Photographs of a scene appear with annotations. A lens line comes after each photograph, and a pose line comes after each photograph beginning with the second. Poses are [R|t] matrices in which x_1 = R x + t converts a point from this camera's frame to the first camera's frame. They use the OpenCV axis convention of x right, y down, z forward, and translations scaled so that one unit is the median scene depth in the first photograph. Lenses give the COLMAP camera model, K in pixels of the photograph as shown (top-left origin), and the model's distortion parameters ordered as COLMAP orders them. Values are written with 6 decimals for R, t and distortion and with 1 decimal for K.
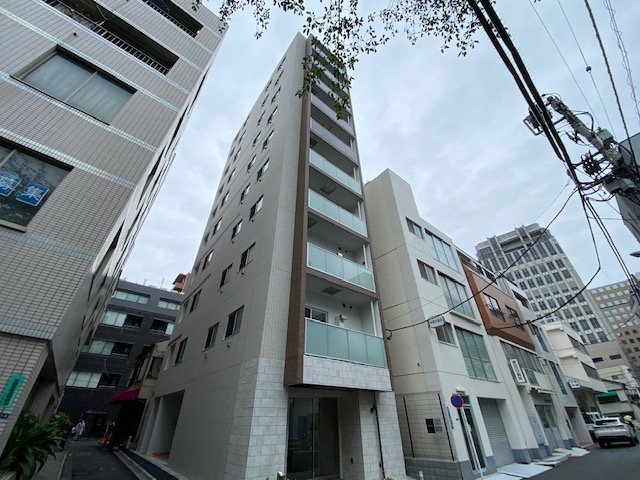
lens RADIAL K [[257.3, 0, 319.1], [0, 257.3, 240.1], [0, 0, 1]] dist [0.016612, -0.018212]
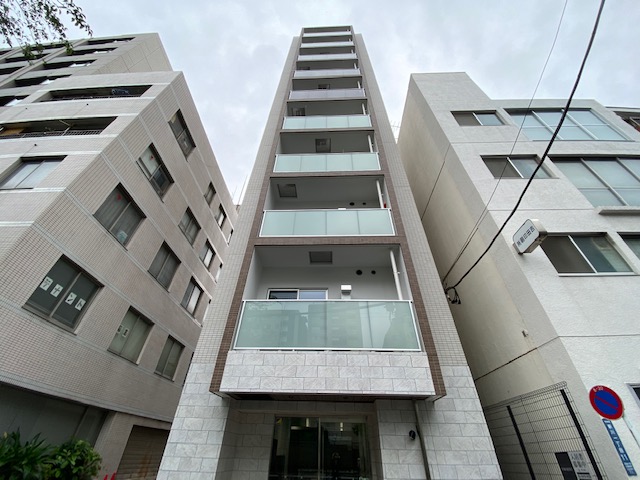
lens RADIAL K [[257.3, 0, 319.1], [0, 257.3, 240.1], [0, 0, 1]] dist [0.016612, -0.018212]
pose [[0.752838, -0.403117, -0.520318, 0.422342], [0.358681, 0.914081, -0.189217, 0.281174], [0.551890, -0.044178, 0.832746, 0.410521]]
